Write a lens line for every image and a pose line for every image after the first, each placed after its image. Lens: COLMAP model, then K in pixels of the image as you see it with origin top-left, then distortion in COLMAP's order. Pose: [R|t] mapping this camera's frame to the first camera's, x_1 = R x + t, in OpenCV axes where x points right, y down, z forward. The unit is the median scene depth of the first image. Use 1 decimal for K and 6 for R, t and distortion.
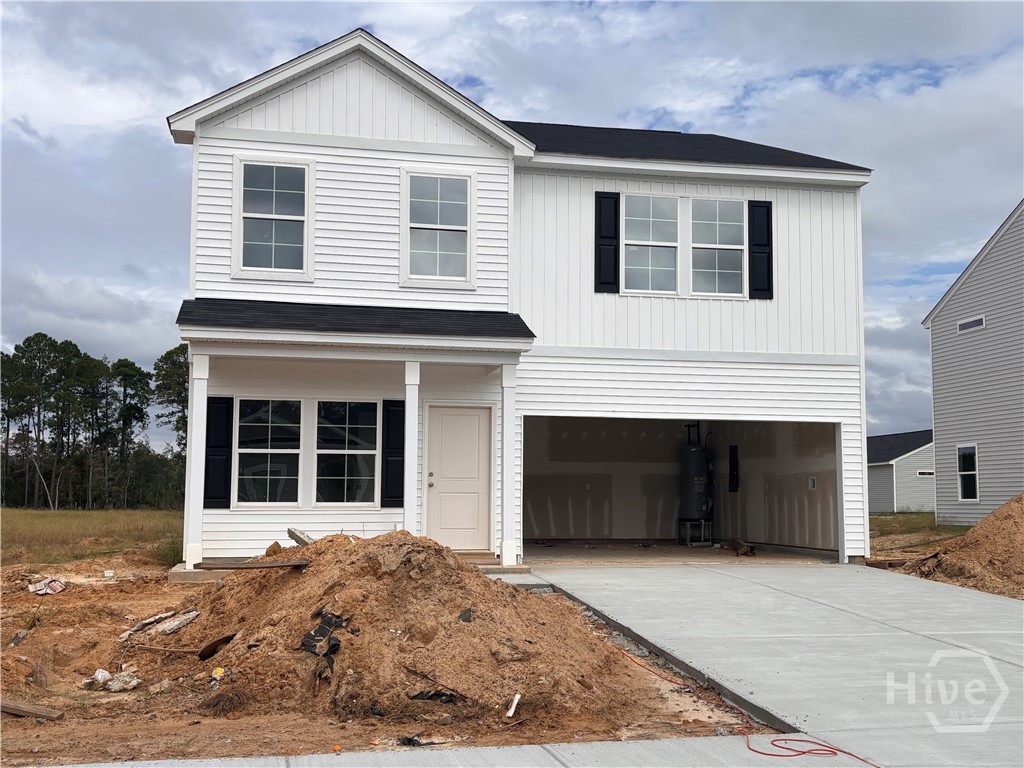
lens RADIAL K [[1043.2, 0, 512.0], [0, 1043.2, 384.0], [0, 0, 1]] dist [0.179290, 0.007394]
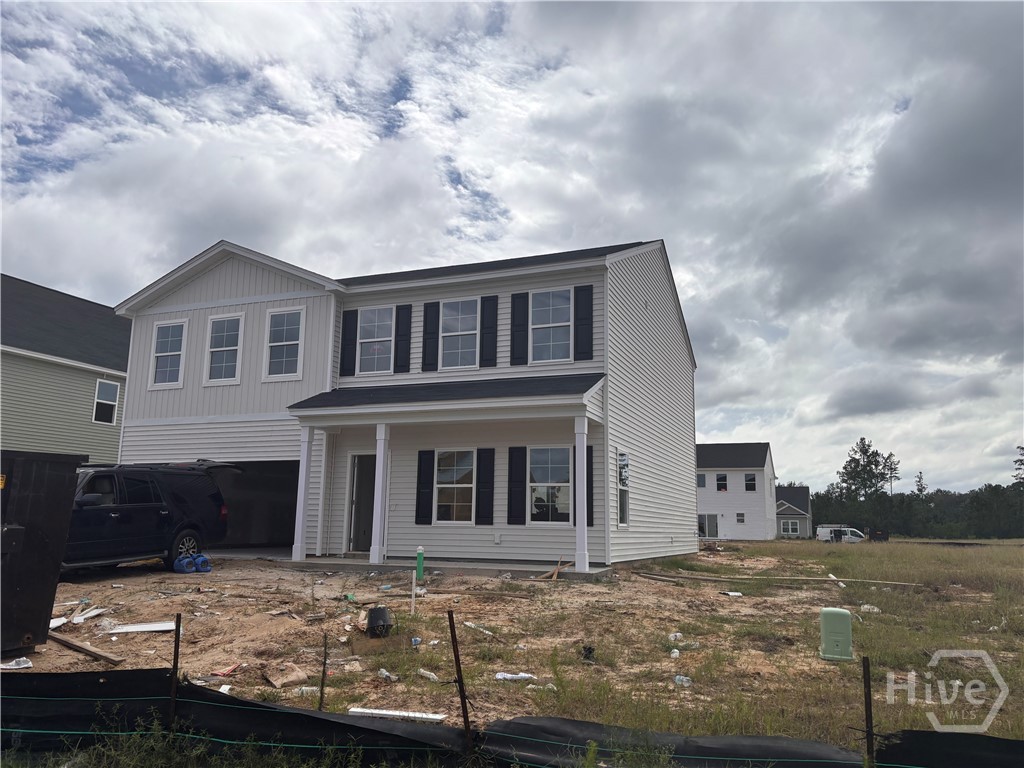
lens RADIAL K [[801.5, 0, 512.0], [0, 801.5, 384.0], [0, 0, 1]] dist [-0.006355, -0.004195]
pose [[0.844273, -0.090627, -0.528195, 0.446699], [0.059539, 0.995358, -0.075615, 0.010964], [0.532596, 0.032392, 0.845750, 0.085467]]
